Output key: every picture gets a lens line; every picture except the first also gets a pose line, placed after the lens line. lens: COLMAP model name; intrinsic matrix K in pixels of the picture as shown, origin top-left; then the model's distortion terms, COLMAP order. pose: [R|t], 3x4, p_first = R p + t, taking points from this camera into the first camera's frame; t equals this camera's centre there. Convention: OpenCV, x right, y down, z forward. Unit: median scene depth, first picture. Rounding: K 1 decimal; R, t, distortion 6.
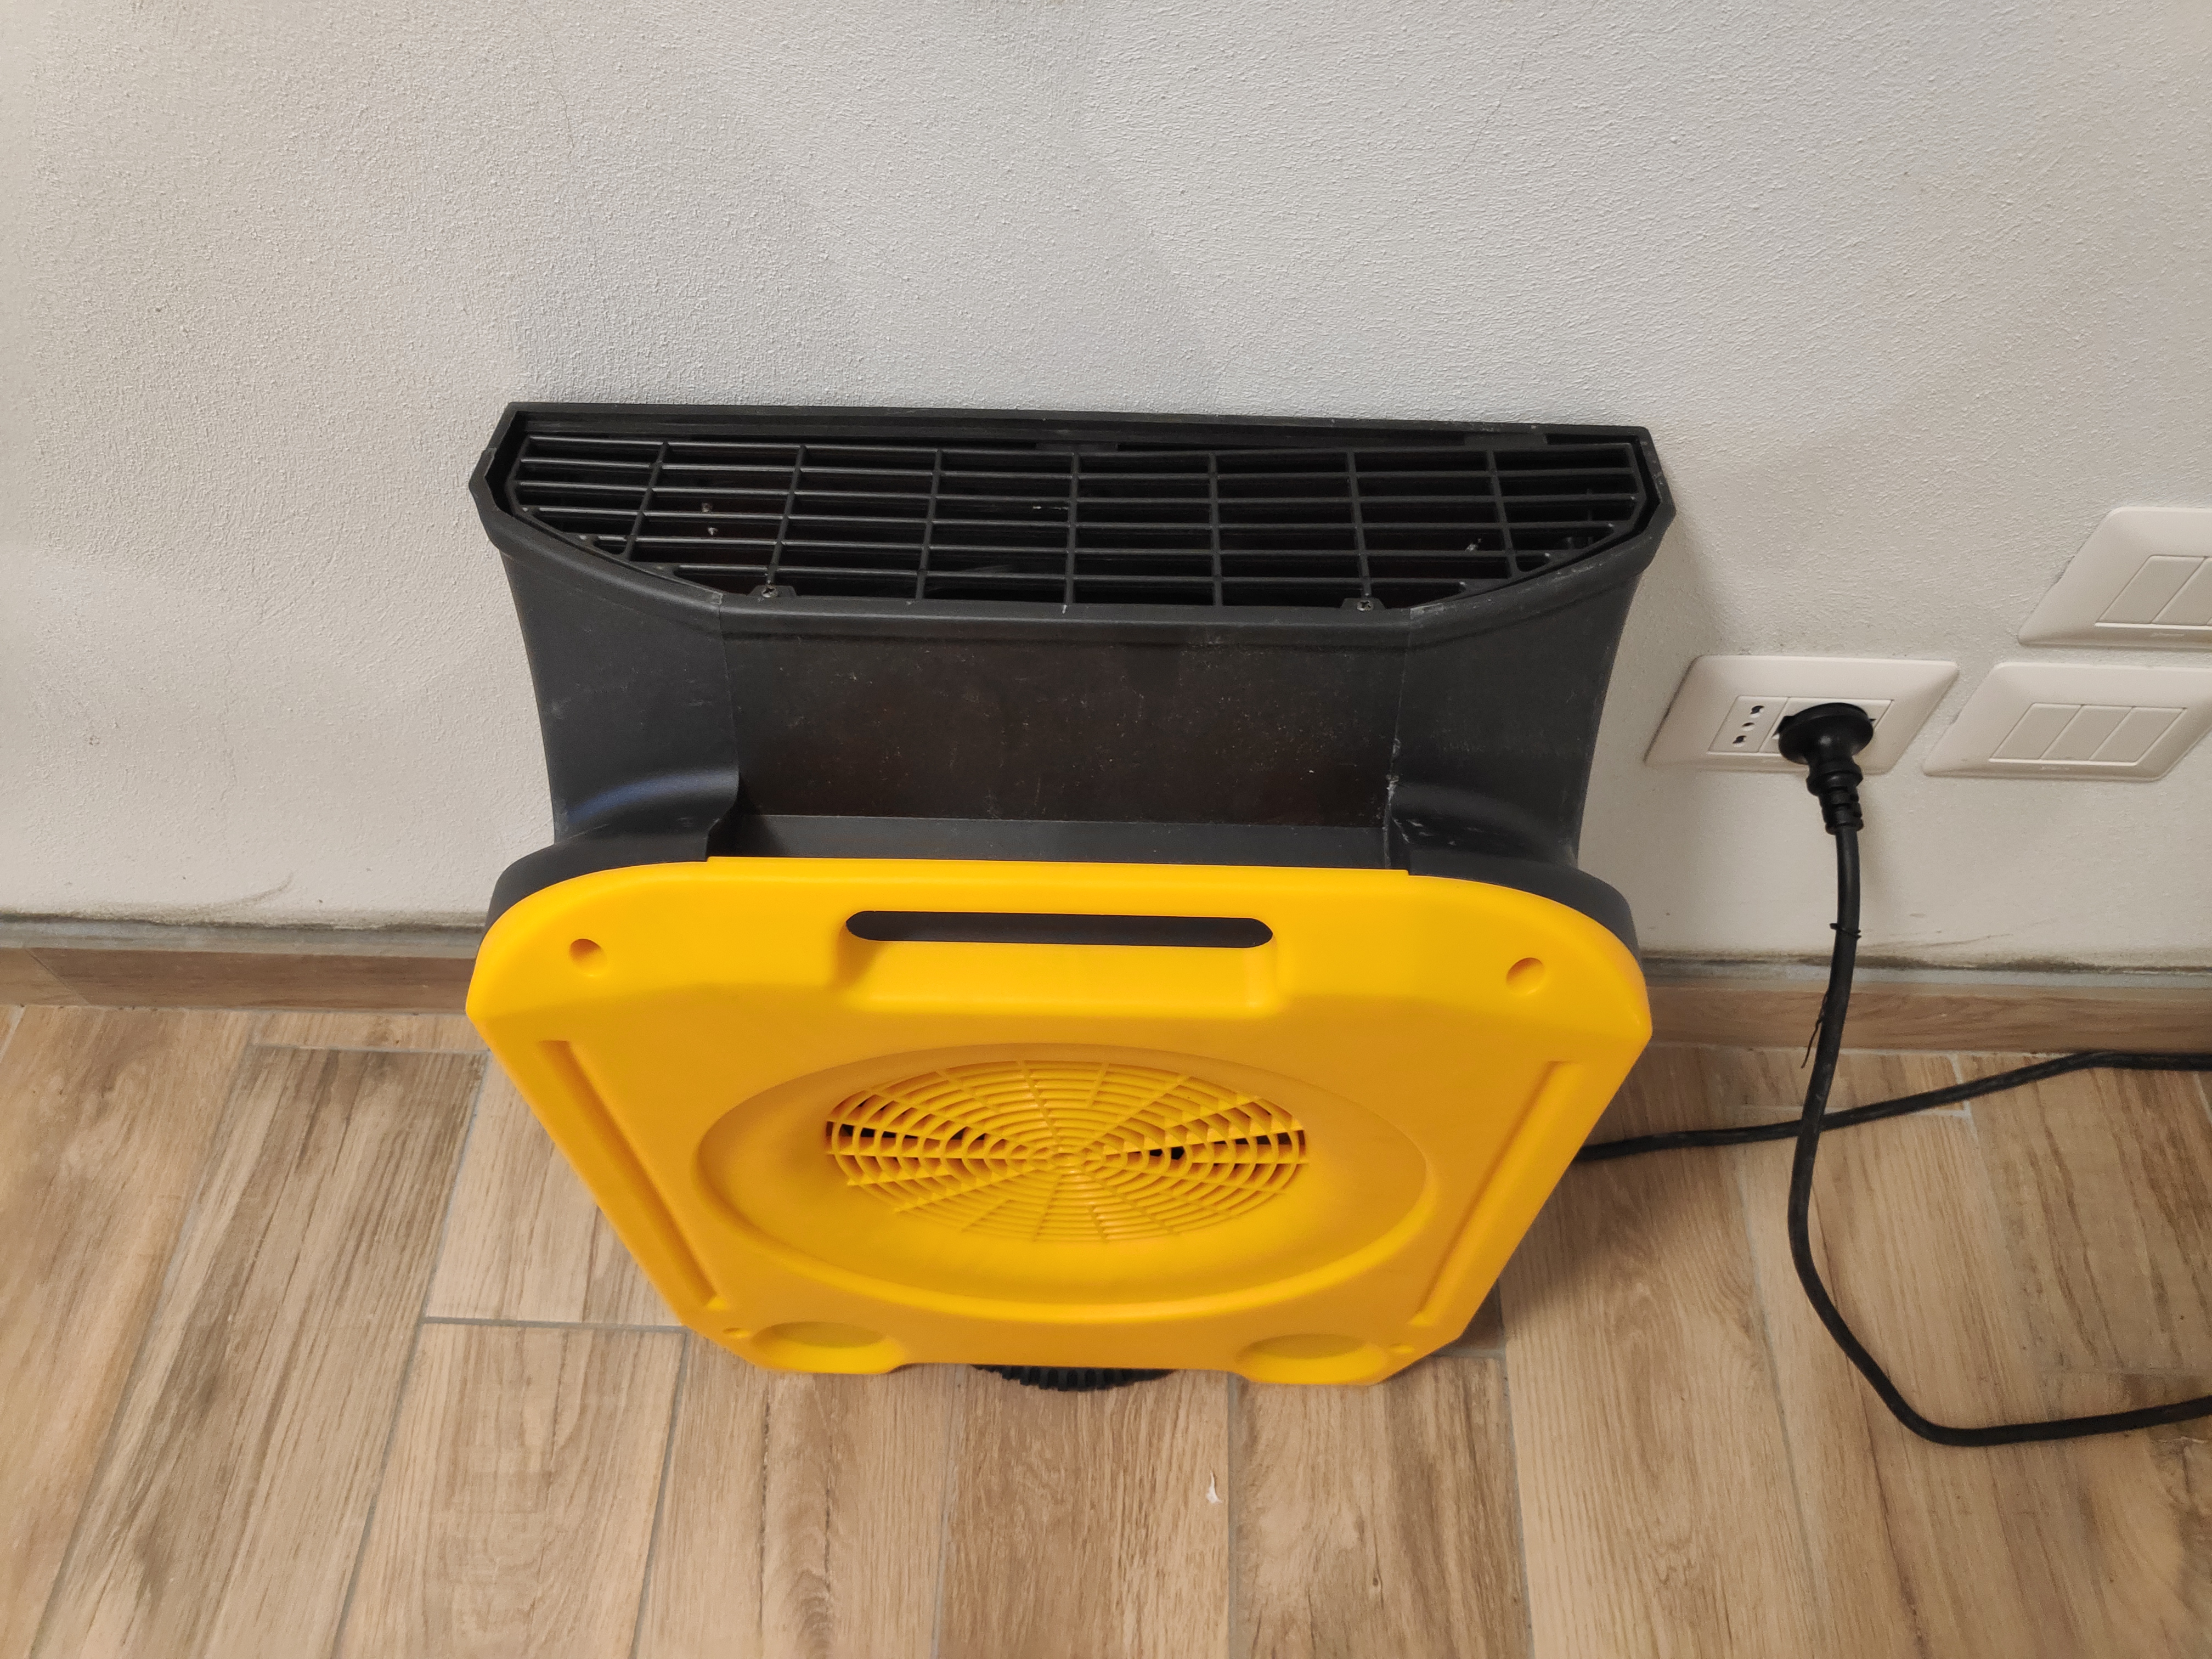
lens RADIAL K [[1613.5, 0, 1101.2], [0, 1613.5, 827.0], [0, 0, 1]] dist [-0.026212, 0.010775]
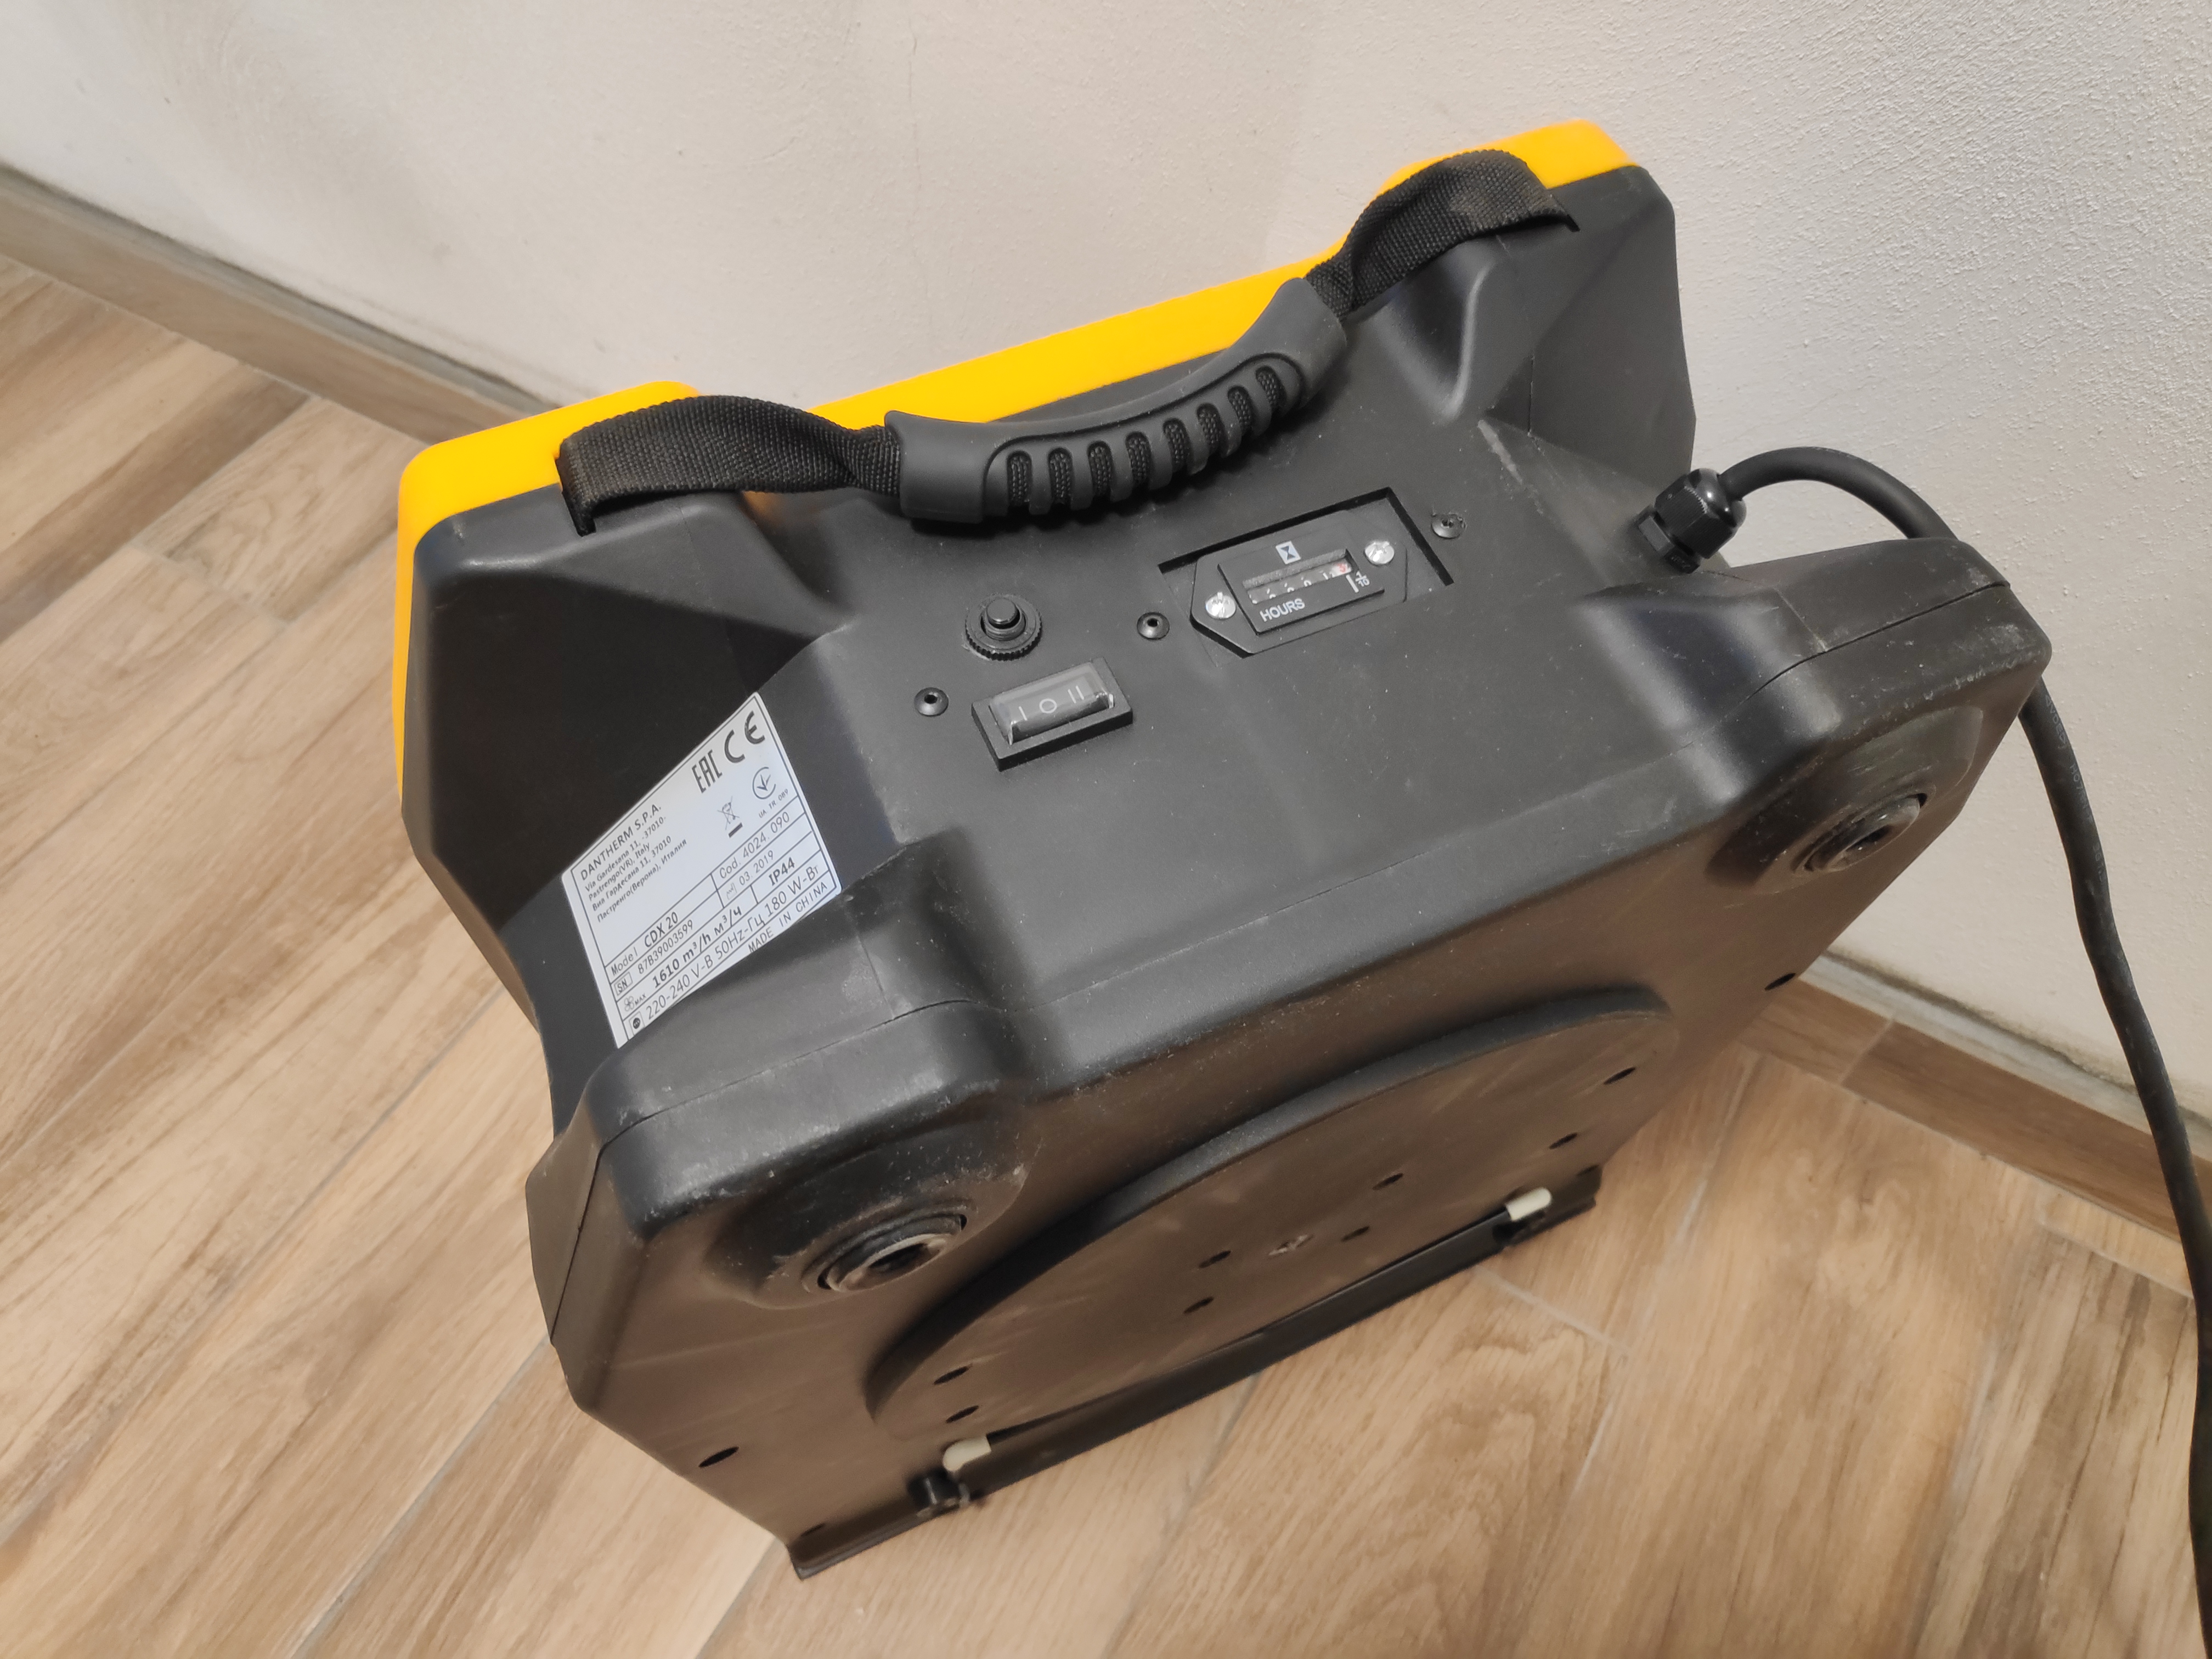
lens RADIAL K [[1613.5, 0, 1113.2], [0, 1613.5, 837.6], [0, 0, 1]] dist [-0.026212, 0.010775]
pose [[0.876350, 0.393445, -0.277871, -0.902798], [-0.395621, 0.917013, 0.050712, 0.115375], [0.274763, 0.065490, 0.959279, 0.086622]]
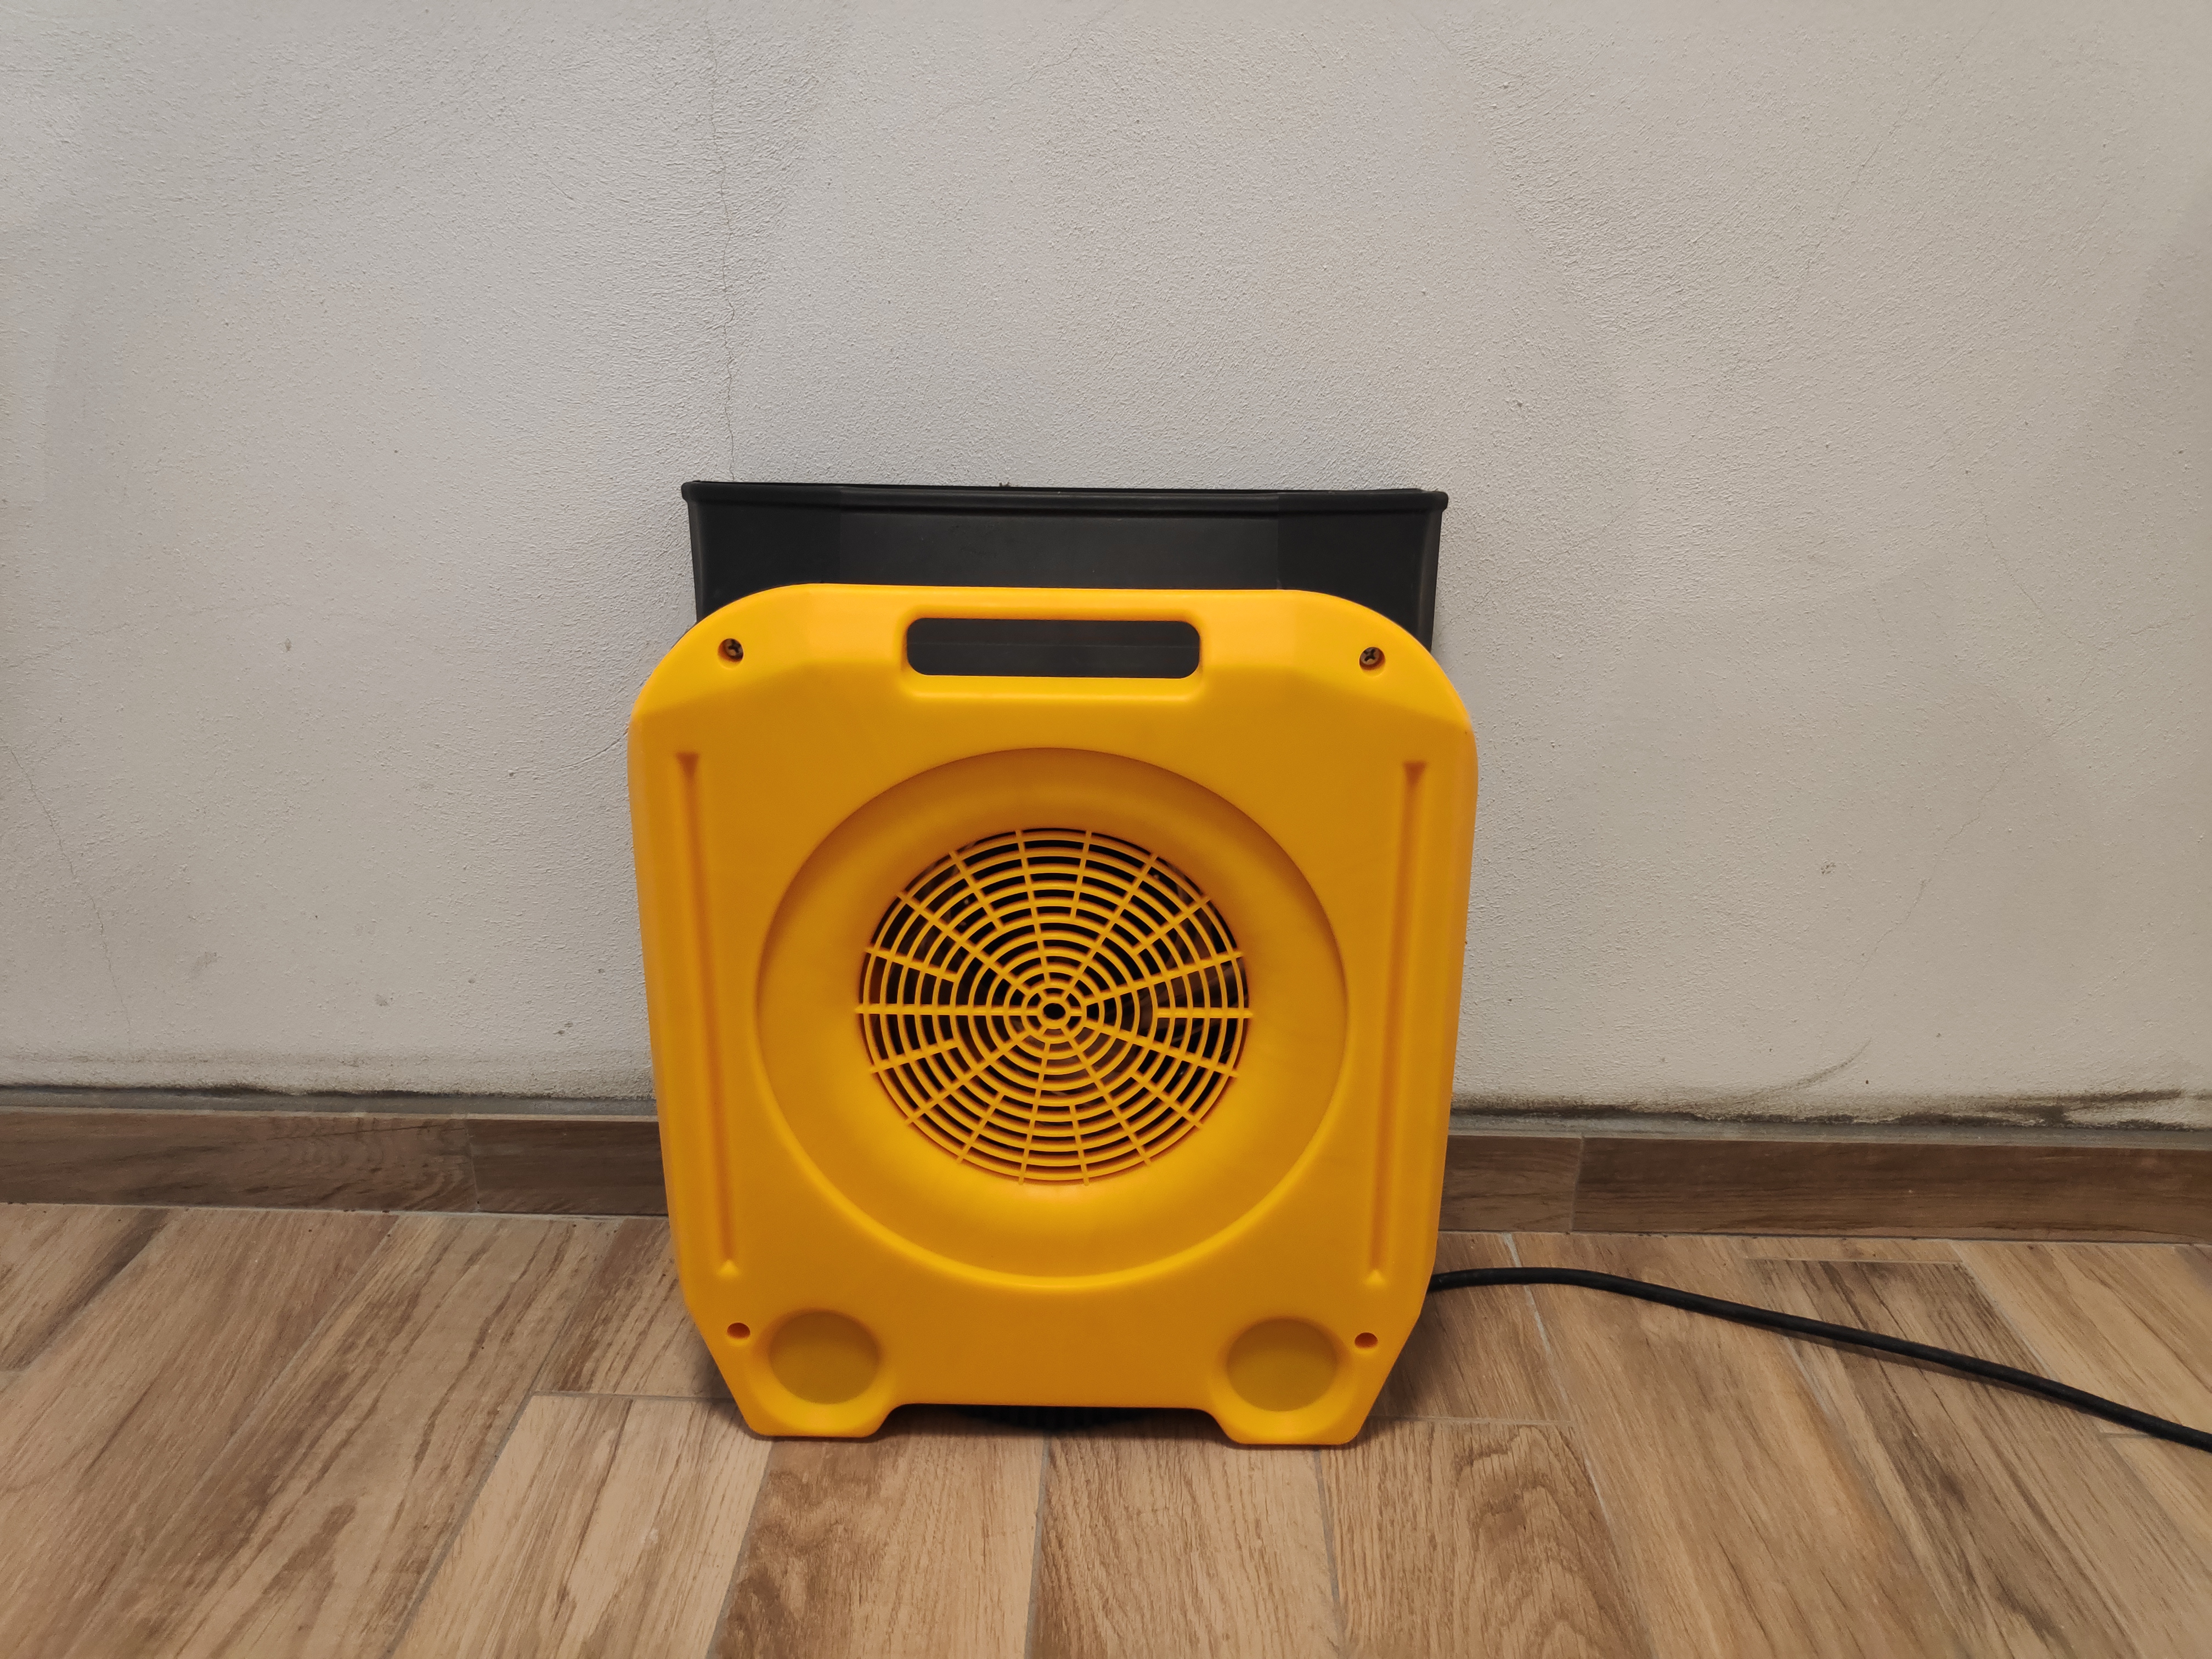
lens RADIAL K [[1613.5, 0, 1101.2], [0, 1613.5, 818.1], [0, 0, 1]] dist [-0.026212, 0.010775]
pose [[0.999978, 0.004291, 0.004963, -1.105061], [-0.000562, 0.809719, -0.586818, 0.606230], [-0.006536, 0.586803, 0.809704, -0.056410]]
